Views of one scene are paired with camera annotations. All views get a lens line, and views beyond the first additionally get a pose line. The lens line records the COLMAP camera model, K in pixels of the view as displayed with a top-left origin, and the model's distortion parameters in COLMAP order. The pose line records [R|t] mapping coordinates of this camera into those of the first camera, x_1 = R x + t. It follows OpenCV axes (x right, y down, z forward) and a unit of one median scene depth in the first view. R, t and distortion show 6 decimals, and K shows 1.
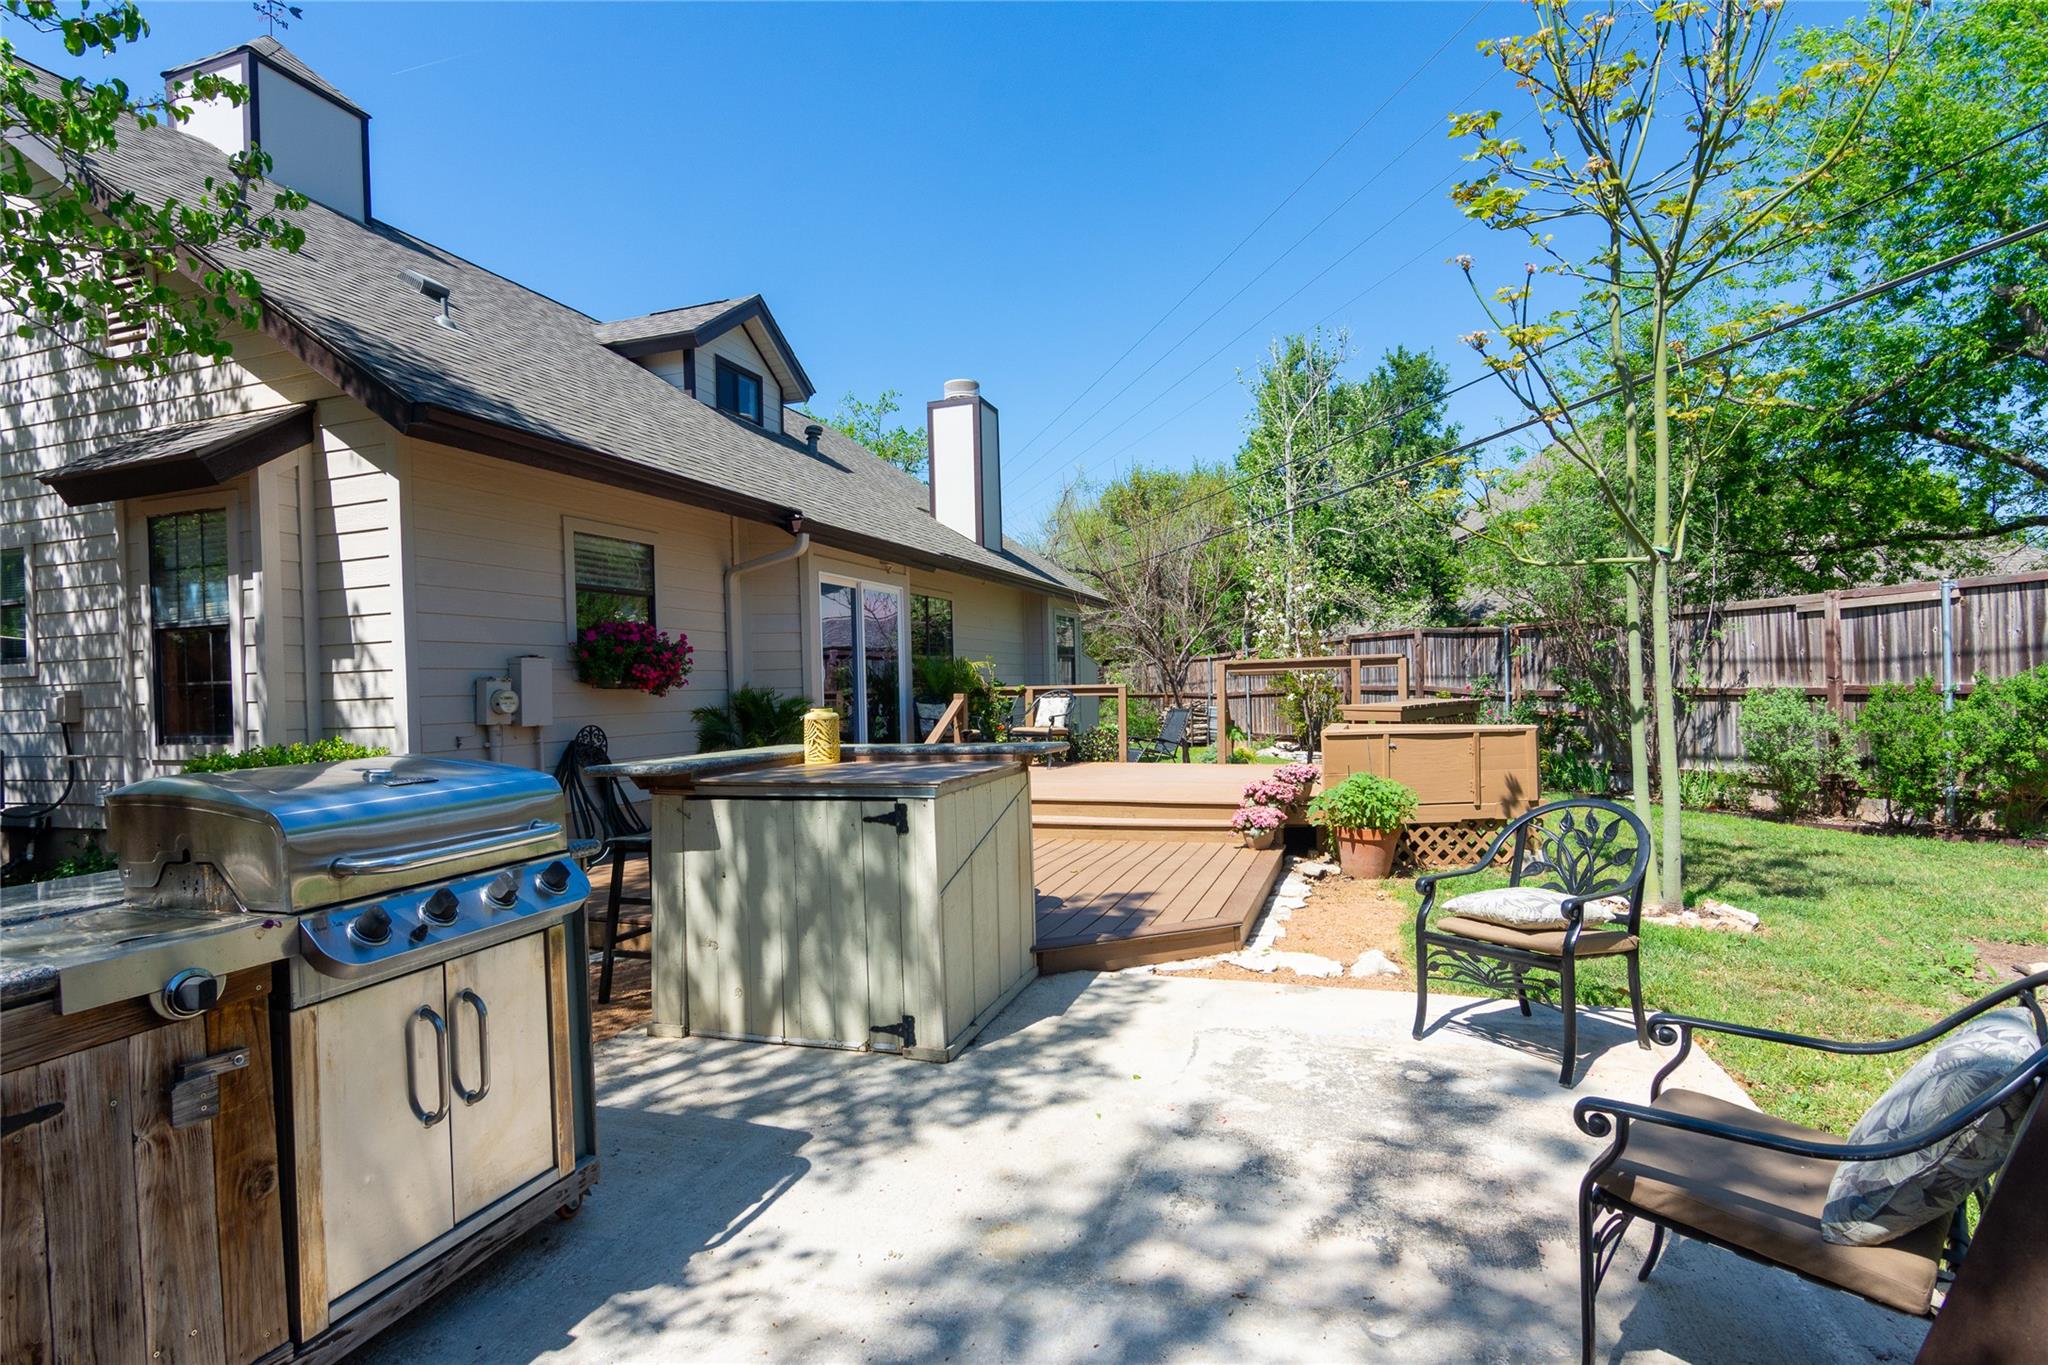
lens RADIAL K [[989.3, 0, 1023.6], [0, 989.3, 696.6], [0, 0, 1]] dist [0.000383, 0.001387]
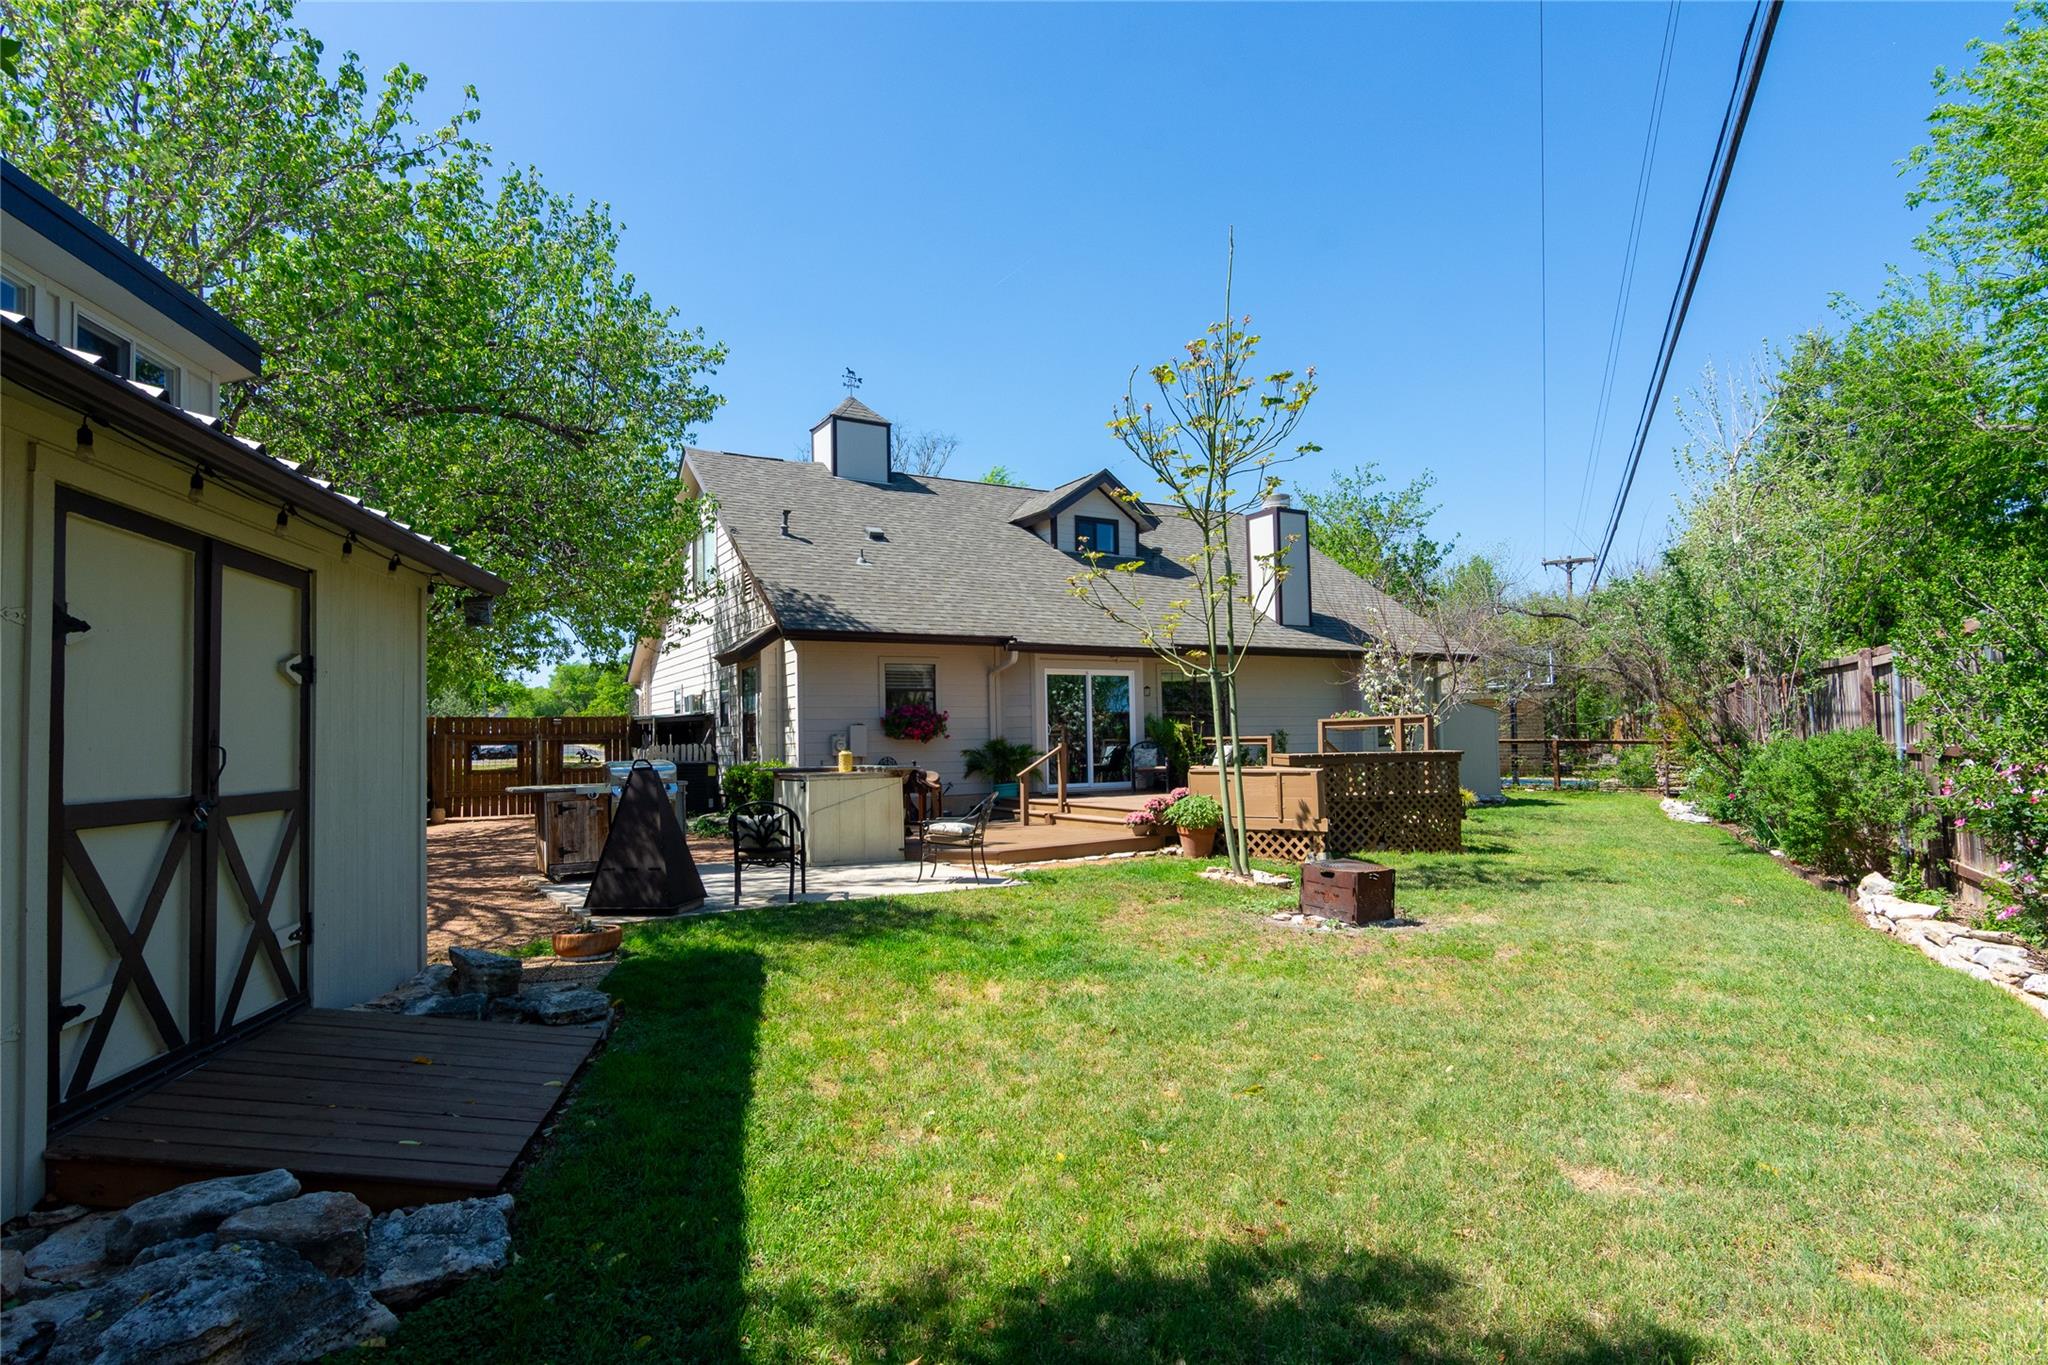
lens RADIAL K [[1074.2, 0, 1024.3], [0, 1074.2, 703.7], [0, 0, 1]] dist [0.002164, -0.000103]
pose [[0.766724, -0.013444, -0.641836, 0.862869], [-0.004977, 0.999626, -0.026883, -0.017006], [0.641958, 0.023806, 0.766370, -0.380209]]
